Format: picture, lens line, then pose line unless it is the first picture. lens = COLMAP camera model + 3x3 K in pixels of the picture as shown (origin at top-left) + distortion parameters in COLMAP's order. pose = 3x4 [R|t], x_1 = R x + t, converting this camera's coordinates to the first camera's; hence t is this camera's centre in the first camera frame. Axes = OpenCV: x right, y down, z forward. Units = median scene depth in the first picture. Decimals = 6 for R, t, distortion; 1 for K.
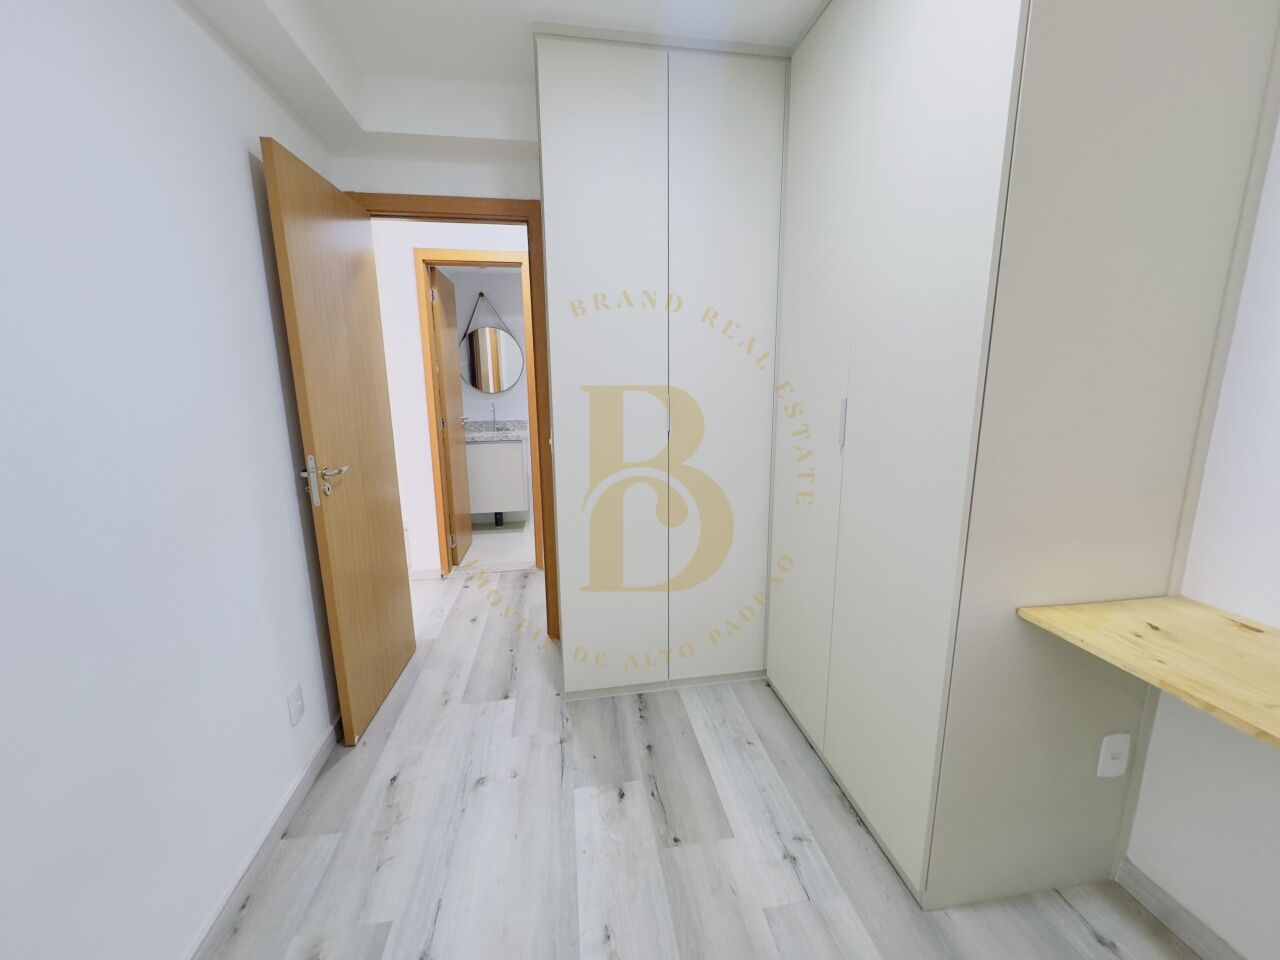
lens RADIAL K [[508.8, 0, 640.0], [0, 508.8, 480.0], [0, 0, 1]] dist [-0.002201, -0.000014]
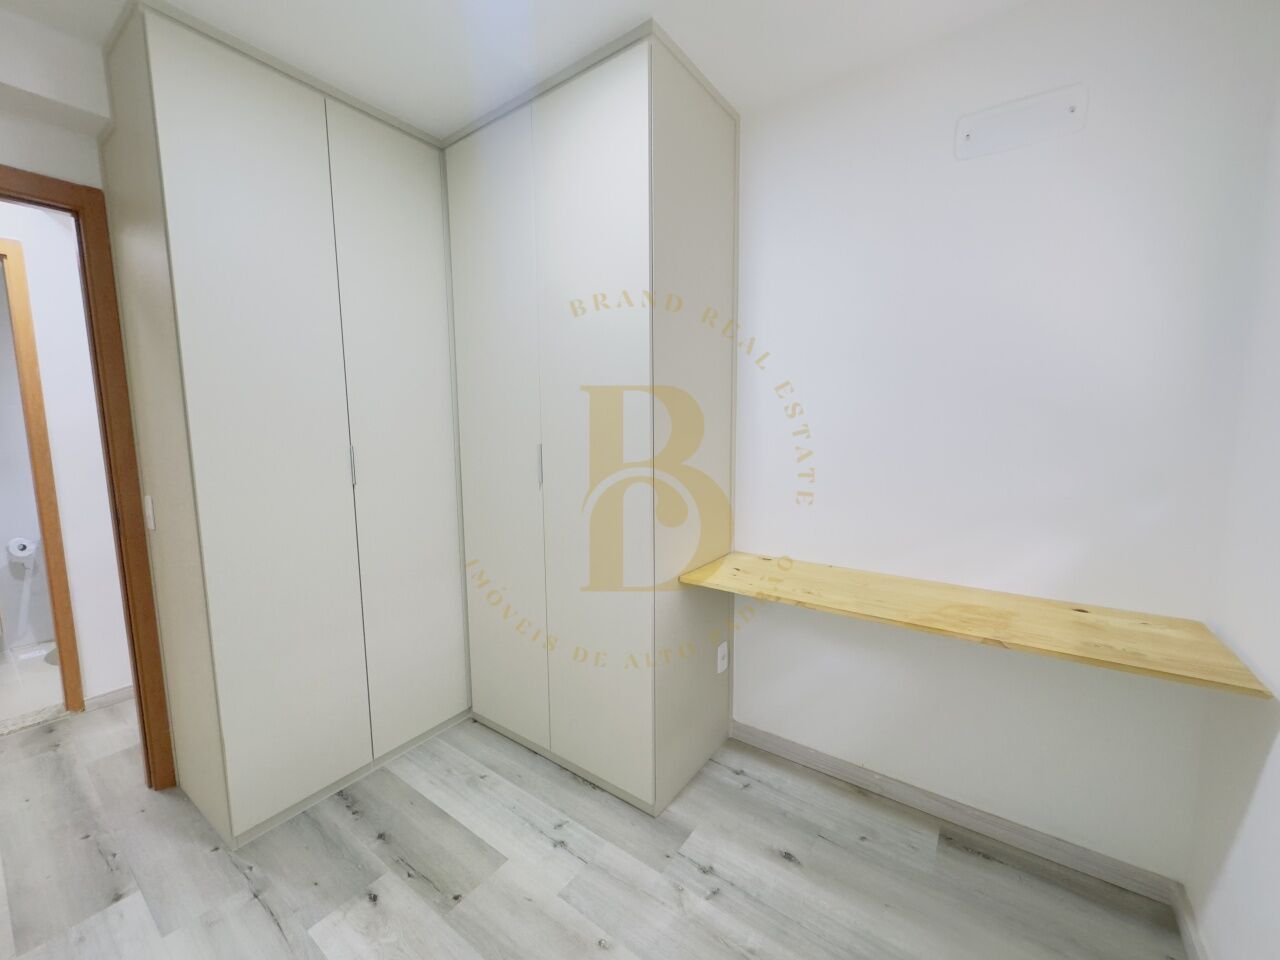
lens RADIAL K [[510.0, 0, 639.3], [0, 510.0, 479.1], [0, 0, 1]] dist [-0.001019, 0.000154]
pose [[0.703769, -0.077326, 0.706209, -0.267991], [0.137635, 0.990066, -0.028753, -0.007828], [-0.696970, 0.117434, 0.707420, -0.025468]]
